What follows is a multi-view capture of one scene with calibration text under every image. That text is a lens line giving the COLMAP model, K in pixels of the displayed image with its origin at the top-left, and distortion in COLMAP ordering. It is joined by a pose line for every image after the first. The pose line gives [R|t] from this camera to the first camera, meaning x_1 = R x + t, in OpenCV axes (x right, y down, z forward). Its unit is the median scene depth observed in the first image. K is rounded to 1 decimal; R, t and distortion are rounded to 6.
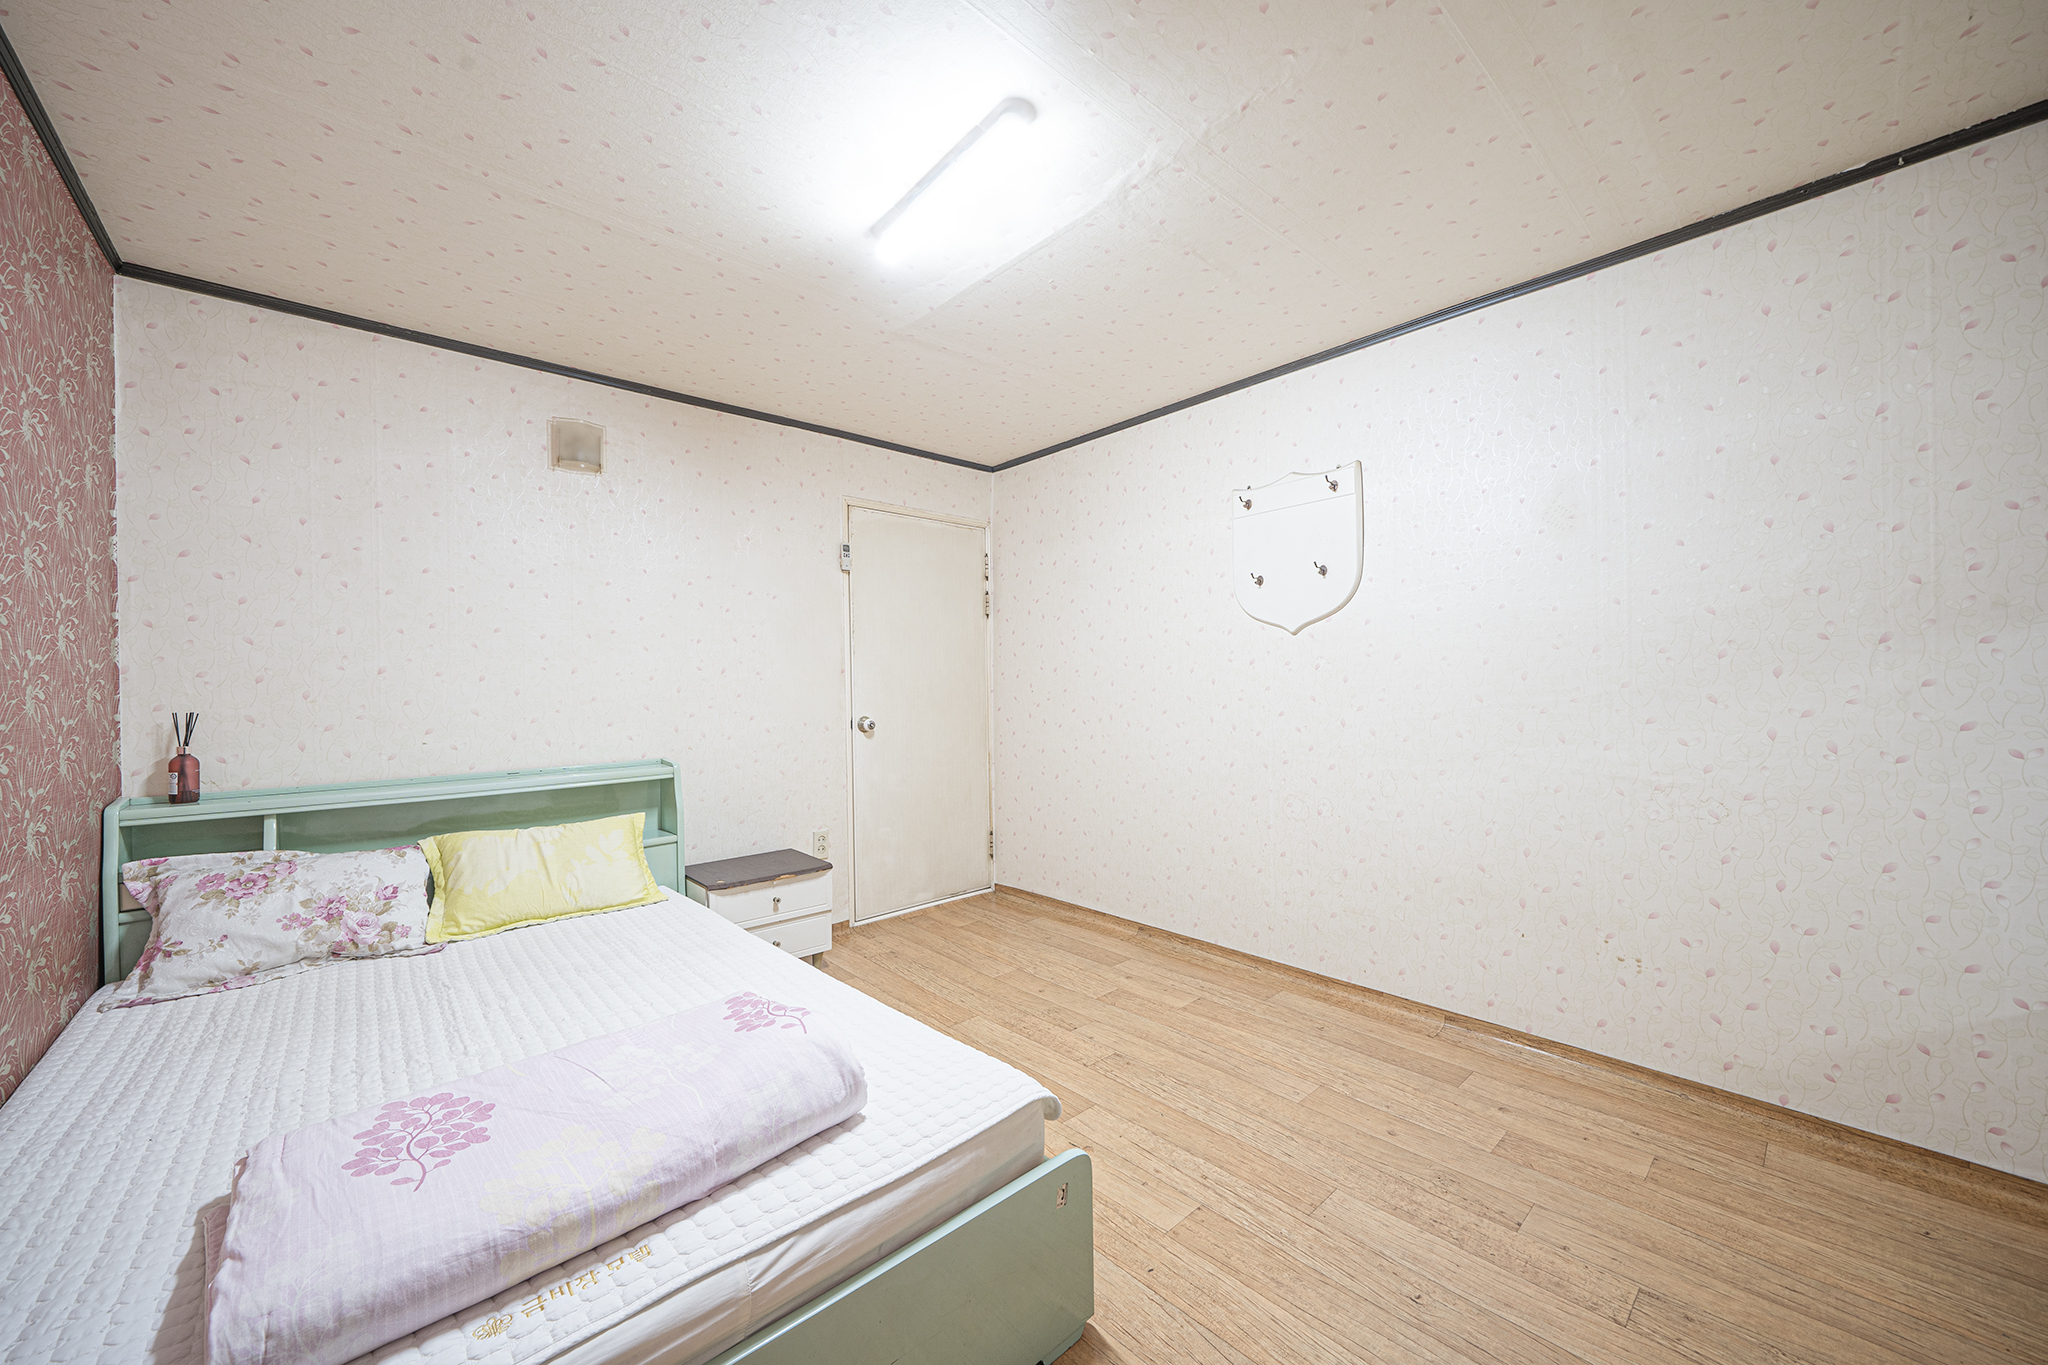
lens RADIAL K [[749.7, 0, 1024.0], [0, 749.7, 682.5], [0, 0, 1]] dist [-0.000079, 0.000021]
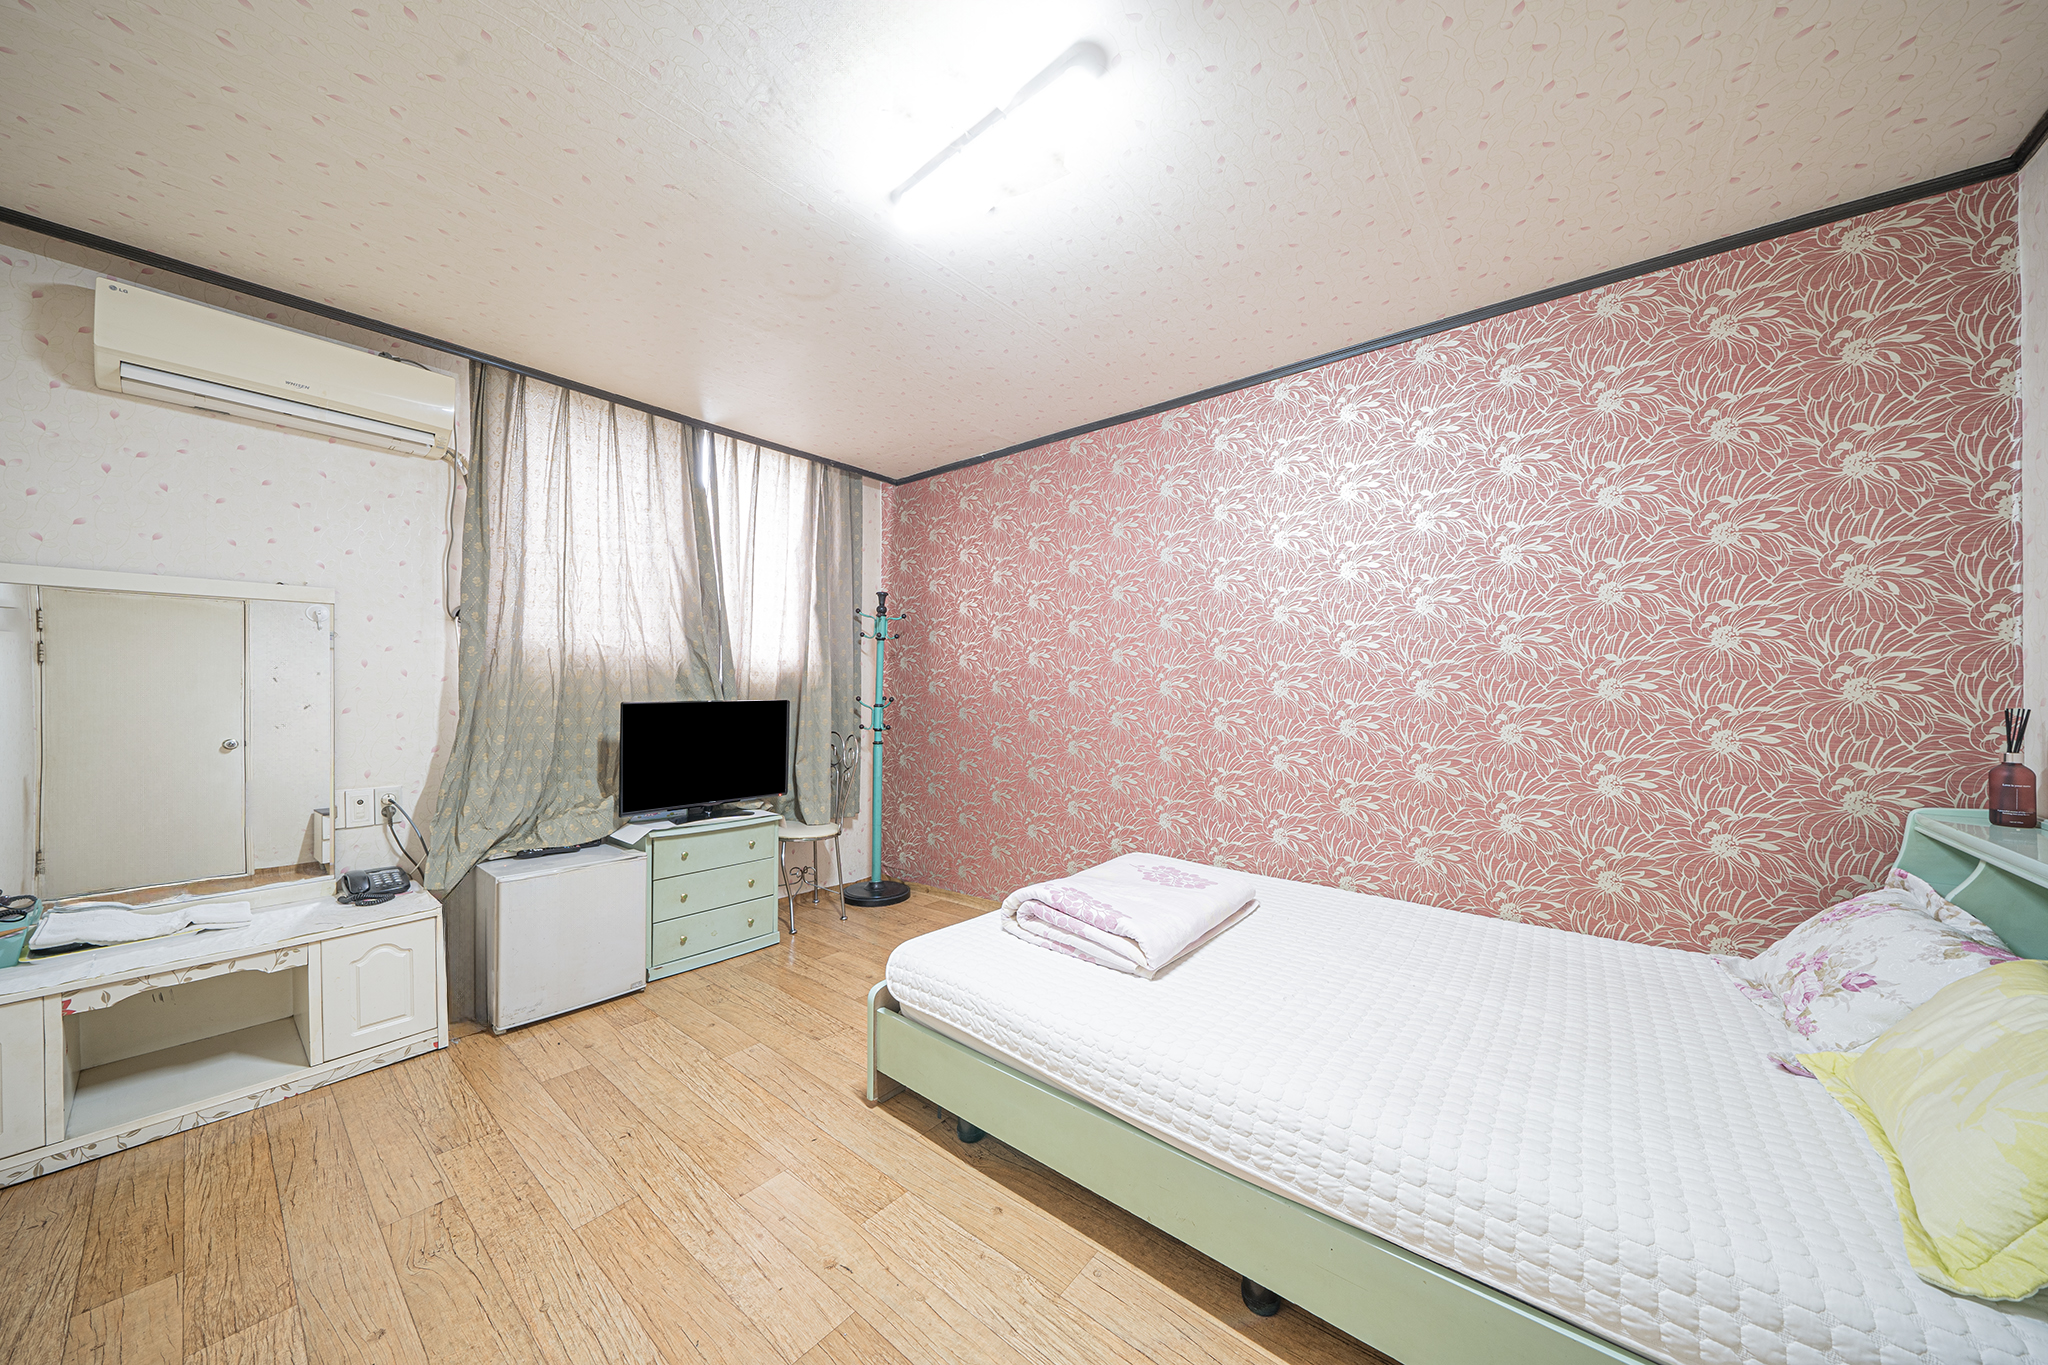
lens RADIAL K [[699.3, 0, 1023.4], [0, 699.3, 694.4], [0, 0, 1]] dist [0.000701, -0.004662]
pose [[-0.988411, 0.013727, -0.151182, -0.008484], [0.013478, 0.999906, 0.002669, 0.008120], [0.151205, 0.000600, -0.988502, 1.183986]]
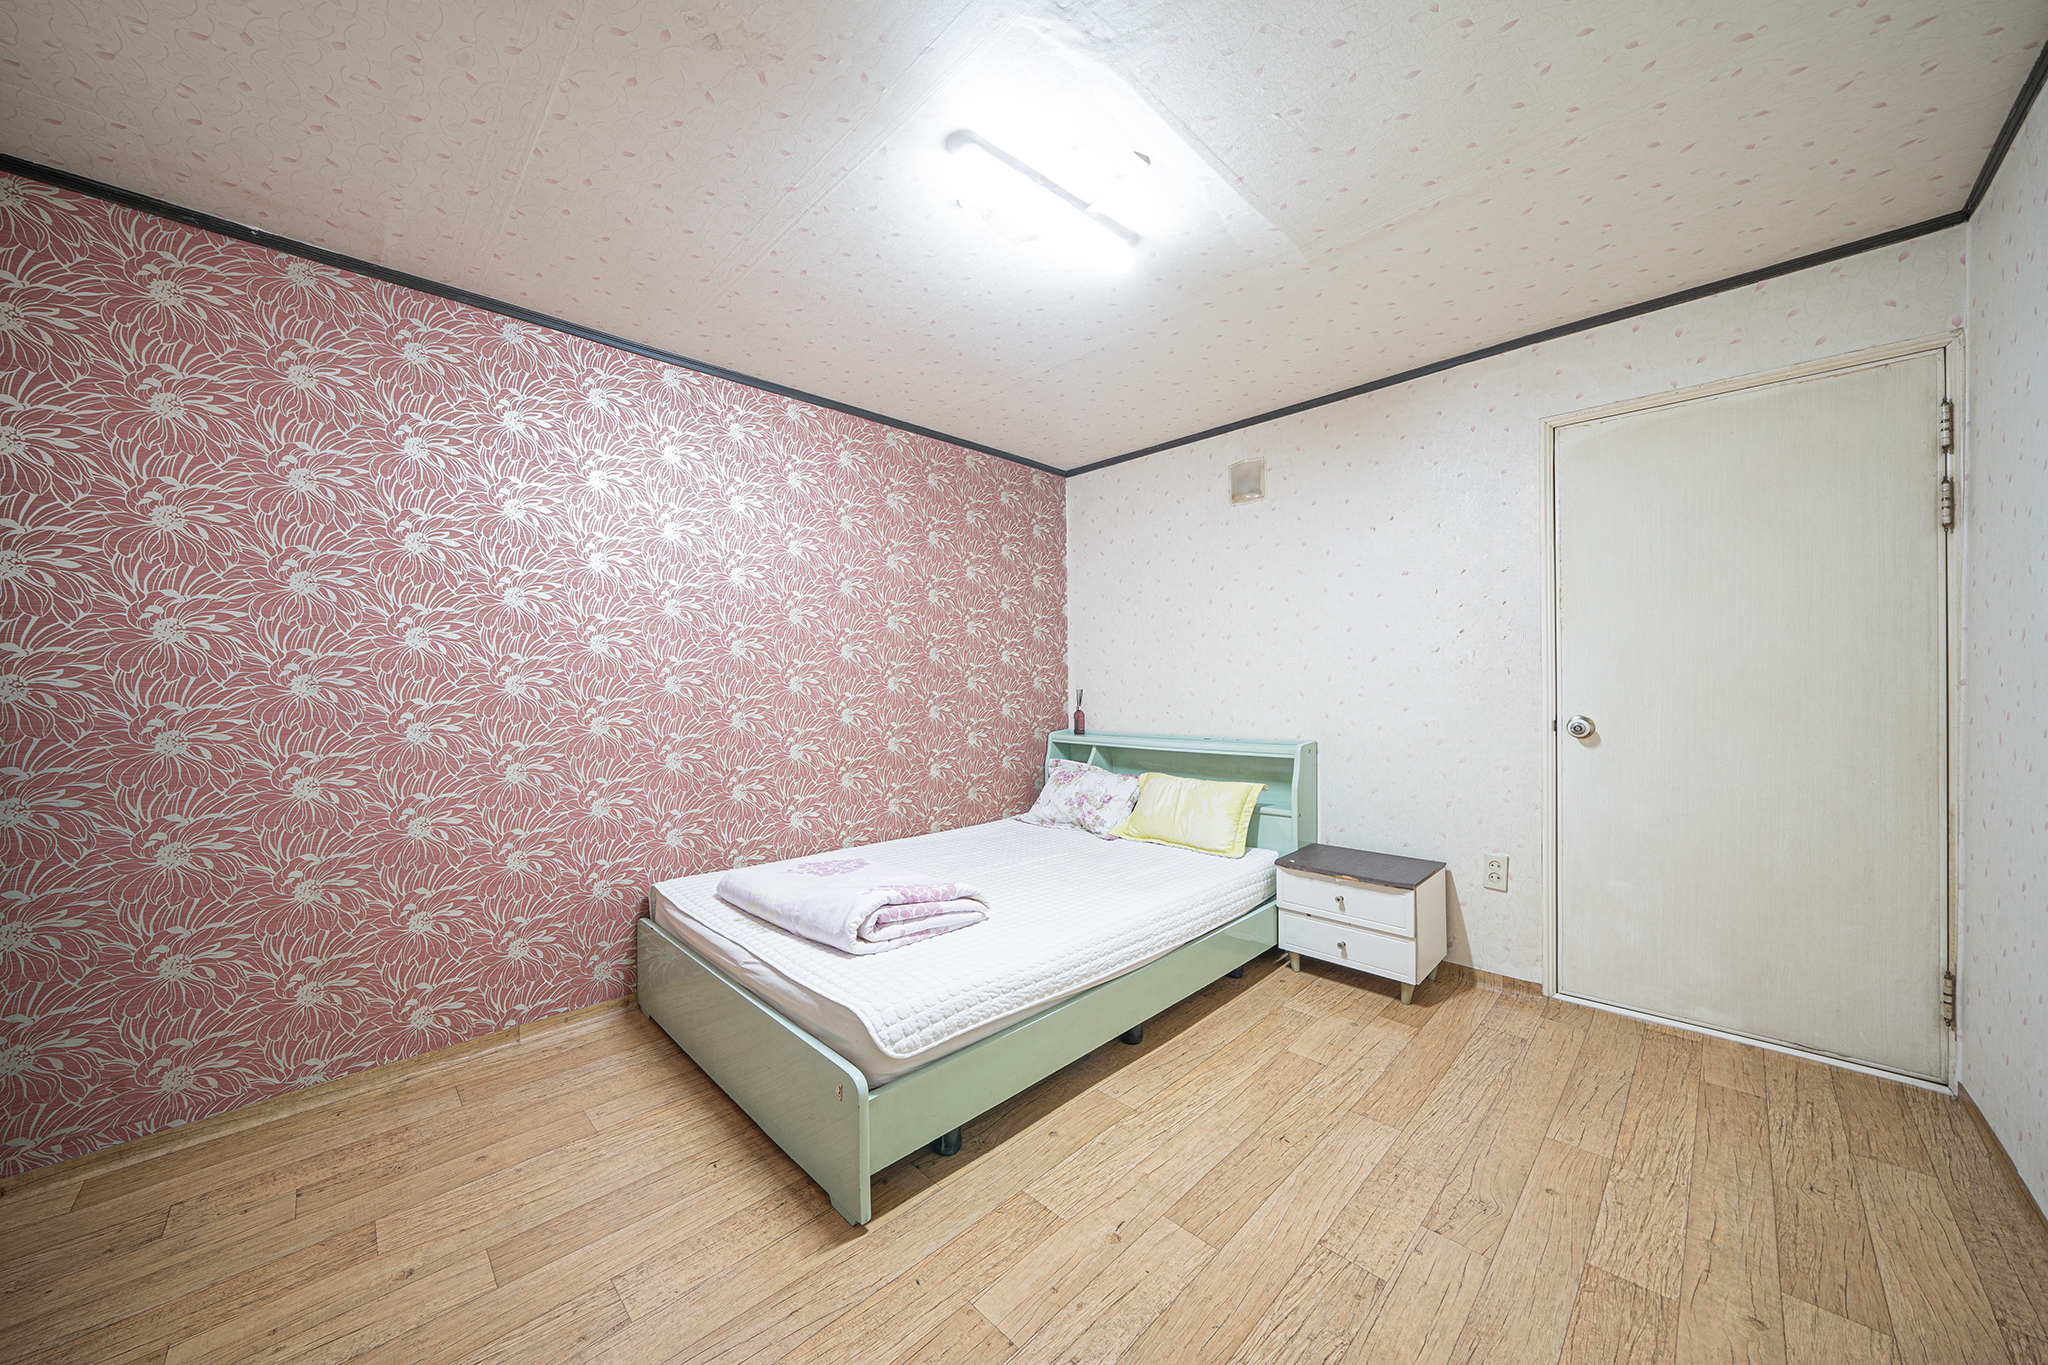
lens RADIAL K [[708.5, 0, 1024.0], [0, 708.5, 682.5], [0, 0, 1]] dist [-0.002038, -0.000074]
pose [[0.052828, 0.015073, -0.998490, 0.573940], [0.014404, 0.999771, 0.015855, -0.006974], [0.998500, -0.015220, 0.052598, 0.579777]]
